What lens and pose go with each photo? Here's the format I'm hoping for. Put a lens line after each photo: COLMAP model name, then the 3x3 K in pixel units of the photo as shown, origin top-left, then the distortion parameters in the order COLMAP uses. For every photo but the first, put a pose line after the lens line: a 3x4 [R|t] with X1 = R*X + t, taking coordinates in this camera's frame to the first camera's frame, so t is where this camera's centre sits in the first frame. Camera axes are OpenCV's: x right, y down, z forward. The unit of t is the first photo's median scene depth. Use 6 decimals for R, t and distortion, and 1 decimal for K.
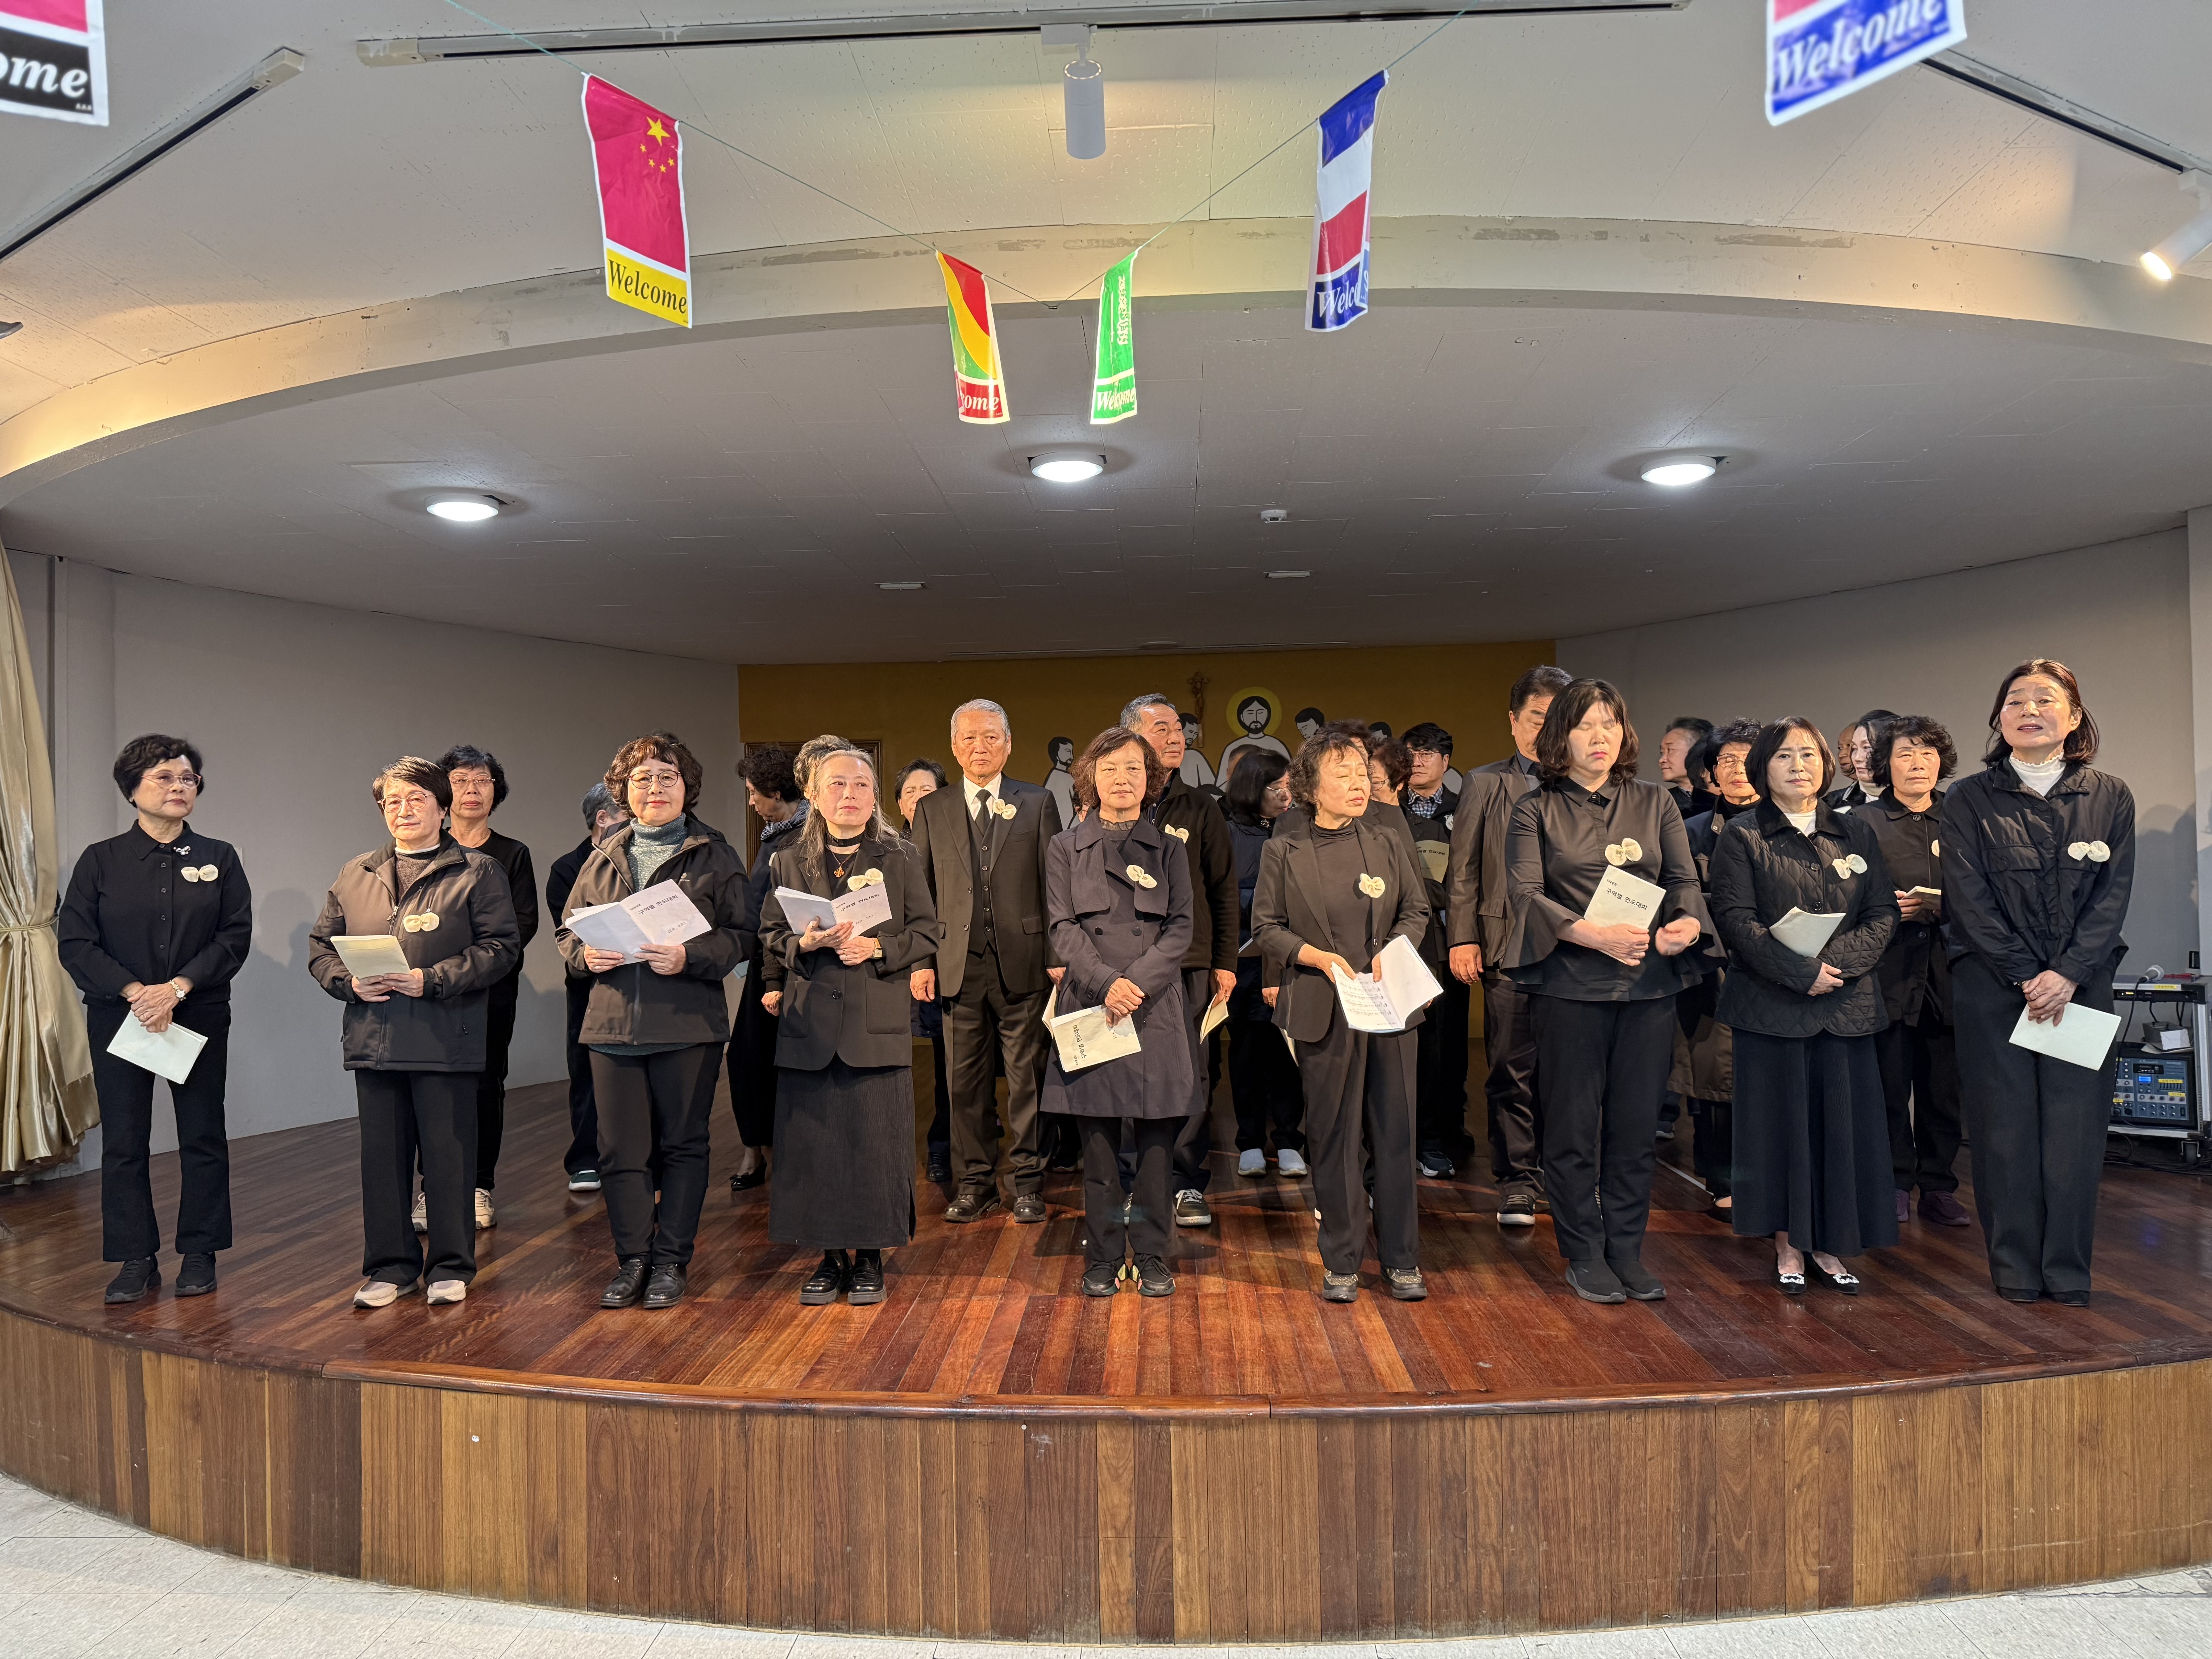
lens RADIAL K [[1556.0, 0, 1103.1], [0, 1556.0, 837.4], [0, 0, 1]] dist [0.022938, -0.028299]
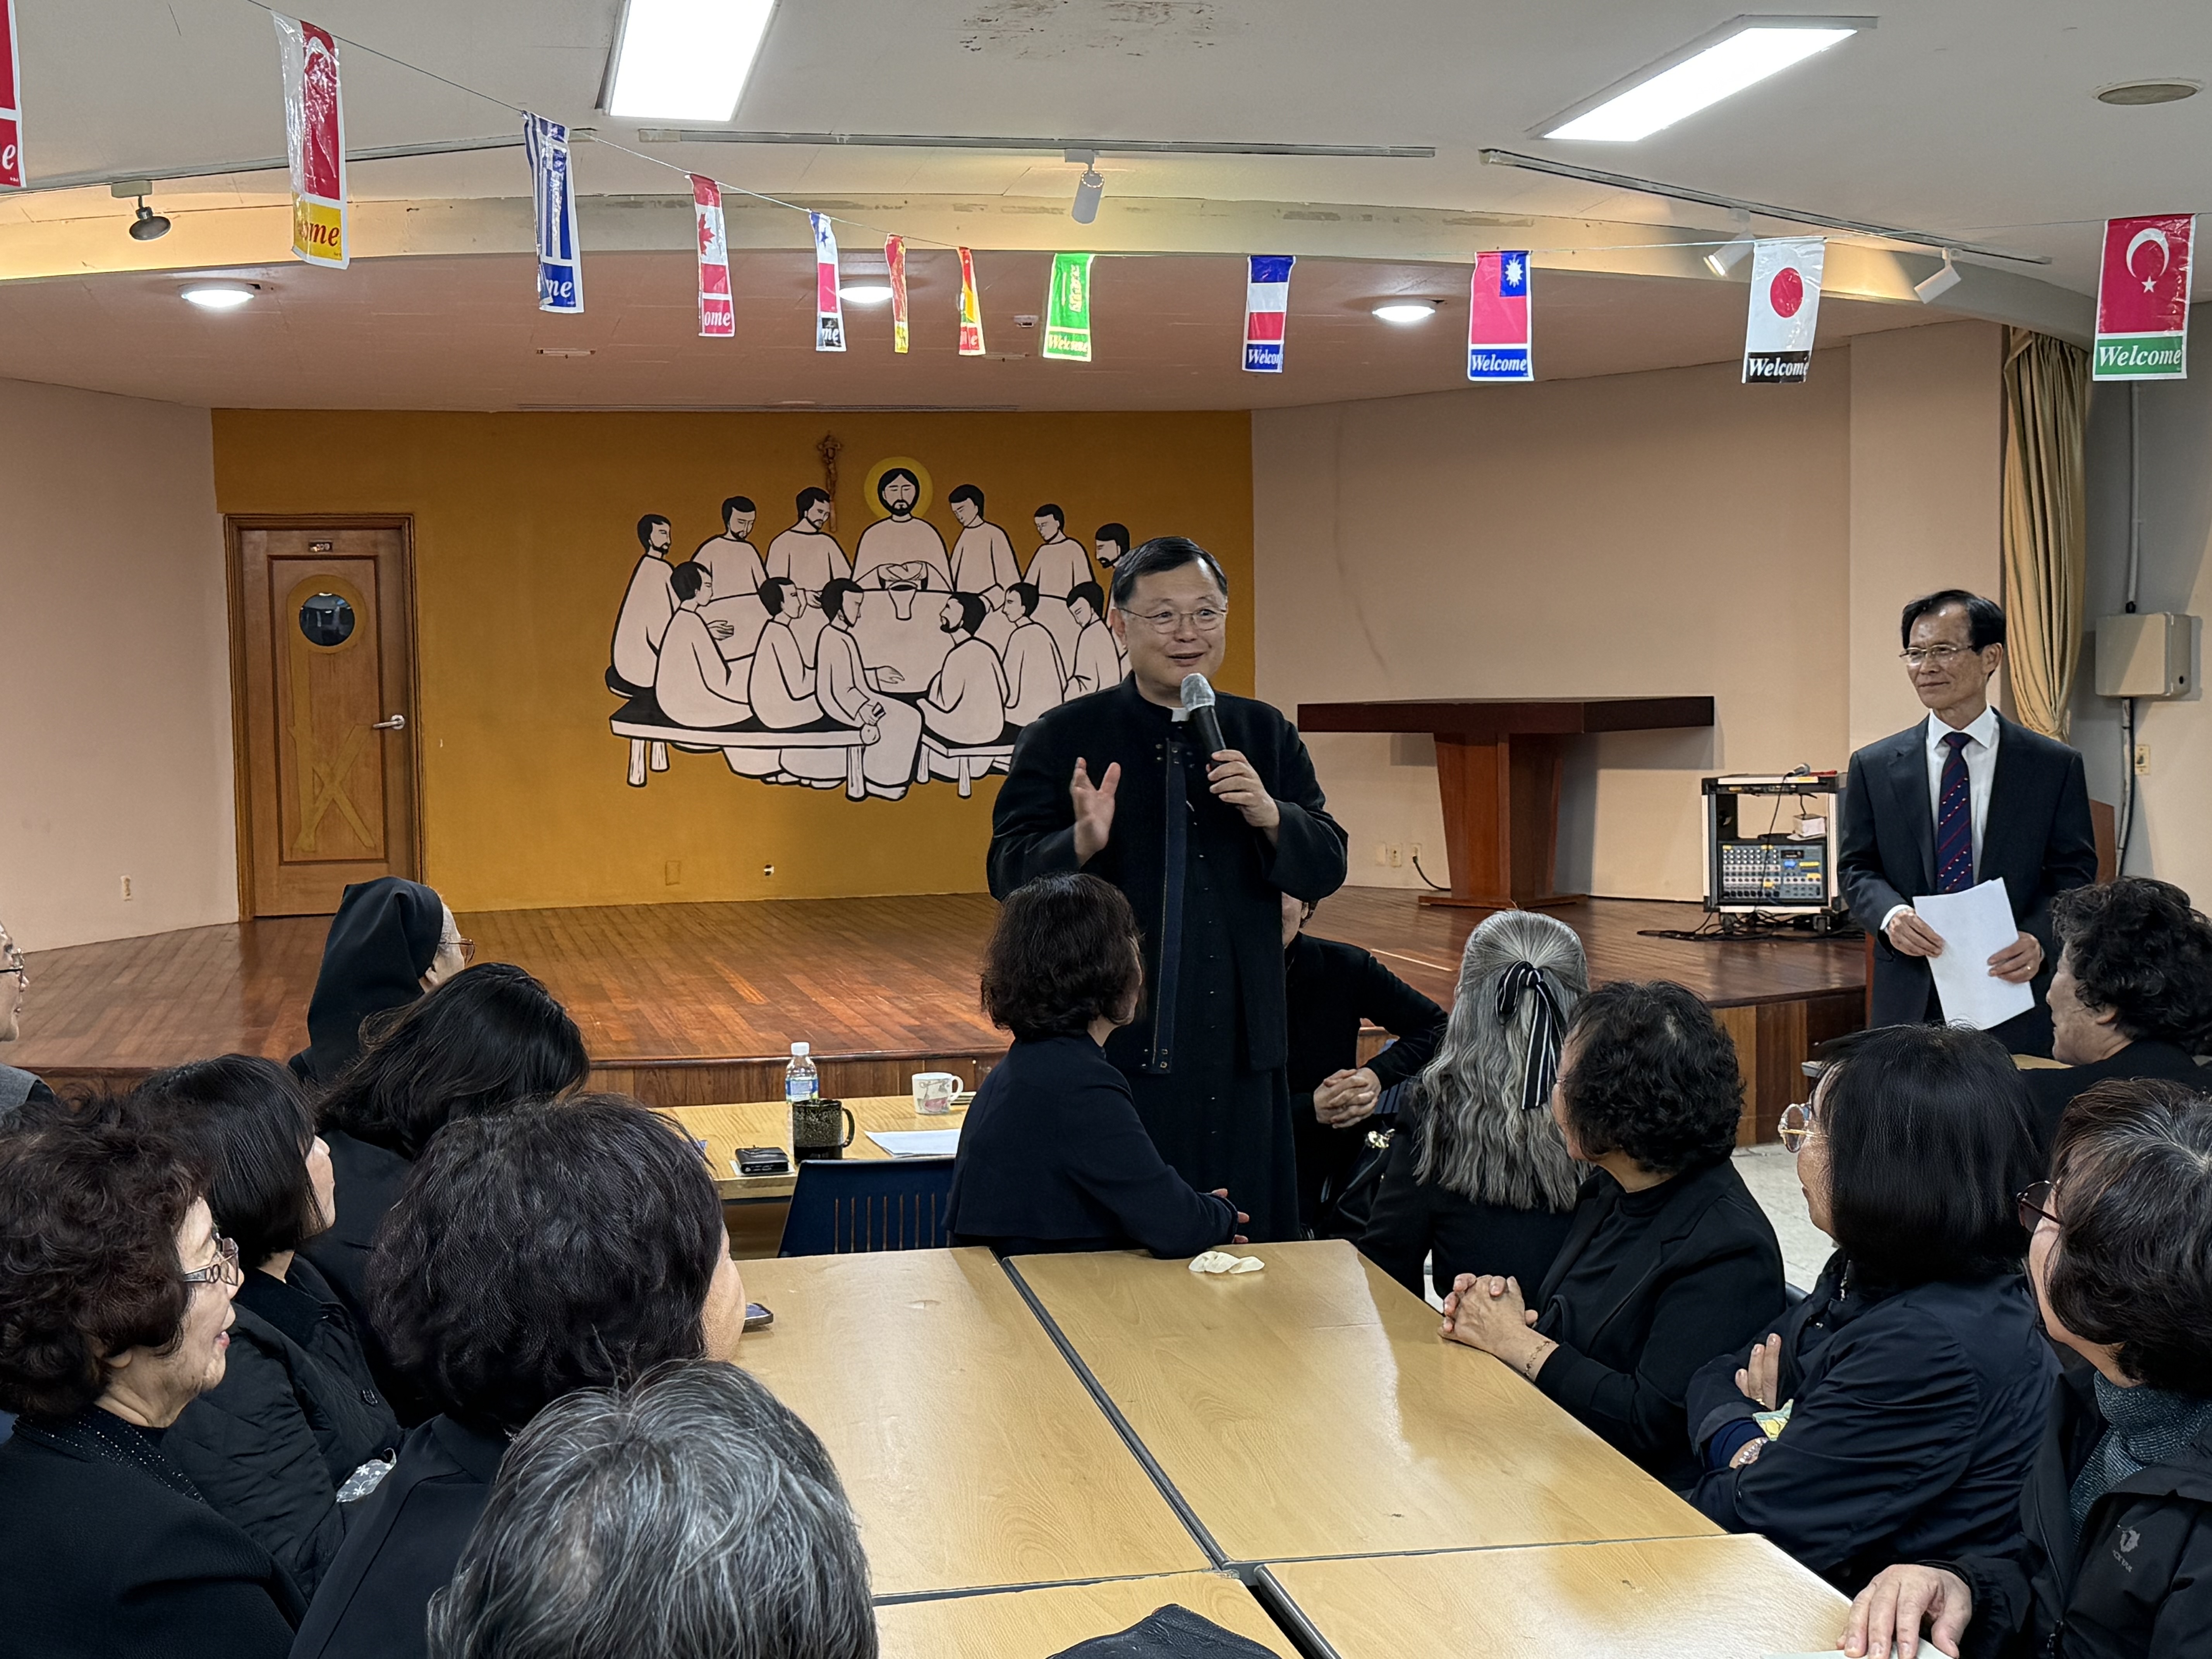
lens RADIAL K [[2993.5, 0, 1097.7], [0, 2993.5, 843.6], [0, 0, 1]] dist [0.046968, 0.000000]
pose [[0.963525, -0.013573, 0.267273, -0.643631], [-0.004016, 0.997867, 0.065154, 0.005698], [-0.267587, -0.063851, 0.961416, -1.566394]]
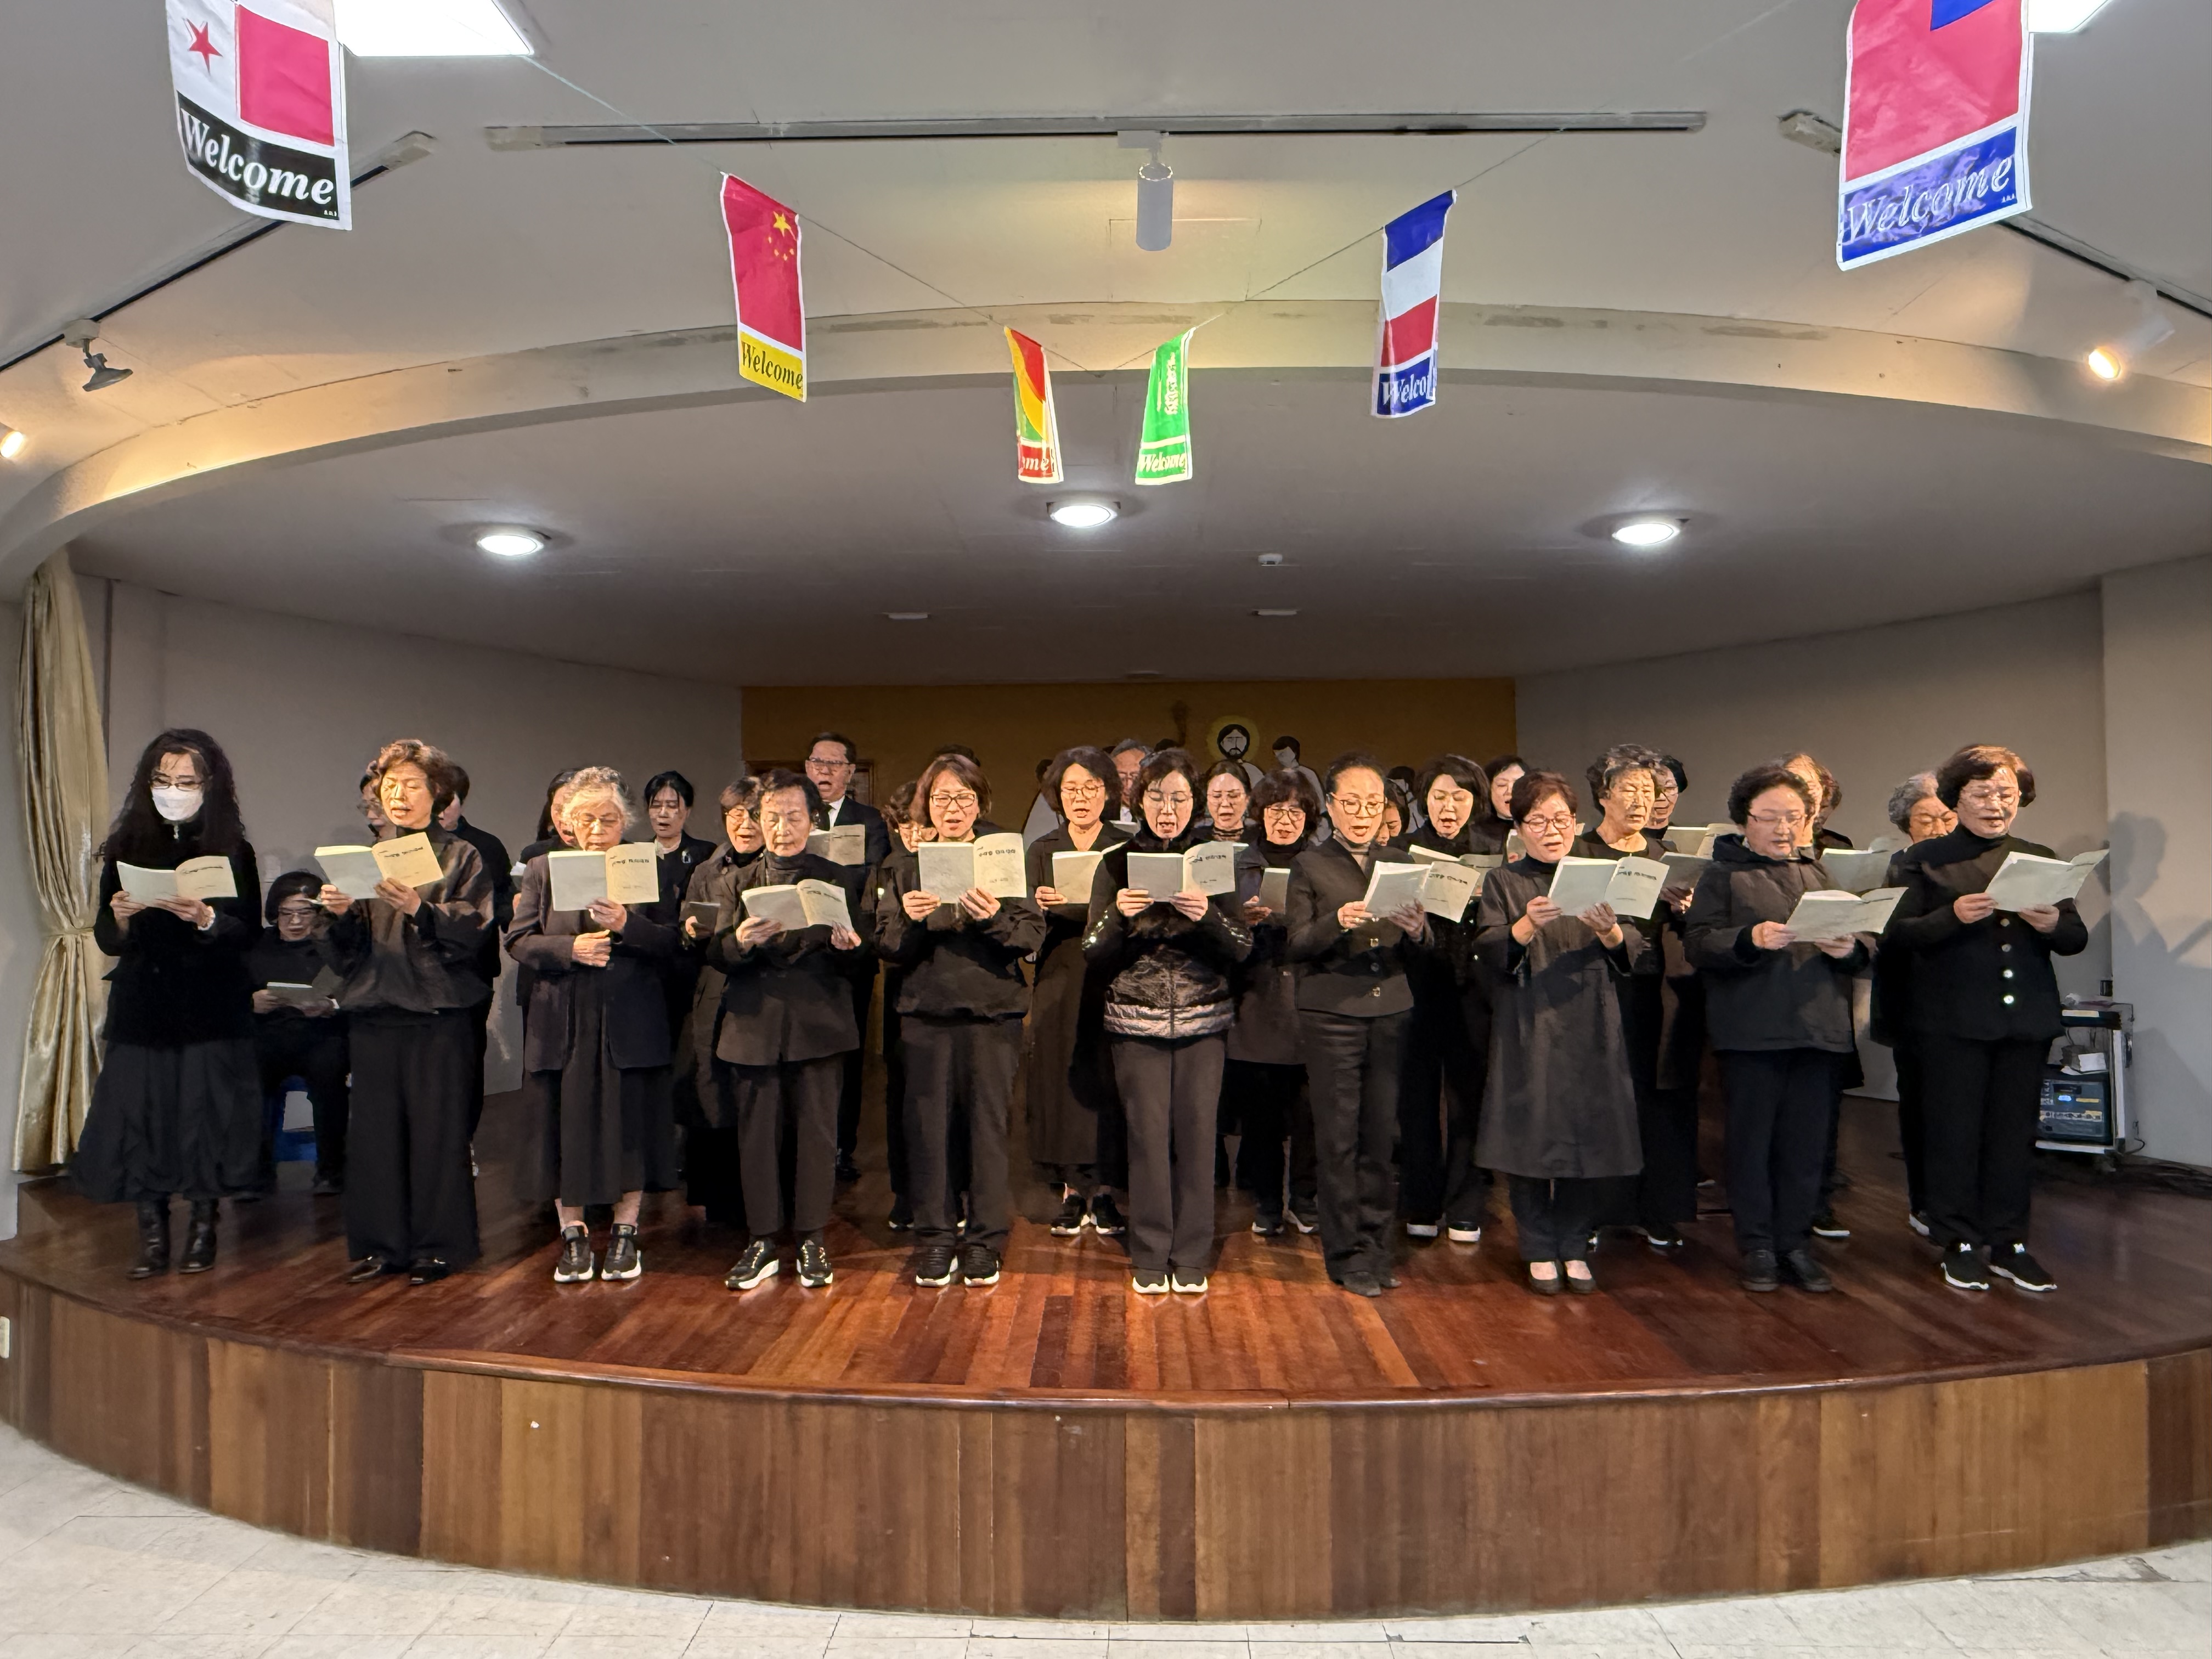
lens RADIAL K [[1484.5, 0, 1095.7], [0, 1484.5, 825.3], [0, 0, 1]] dist [-0.011979, 0.010341]
pose [[0.999598, 0.015597, 0.023678, -0.053209], [-0.015170, 0.999721, -0.018105, -0.009925], [-0.023954, 0.017739, 0.999556, -0.021629]]
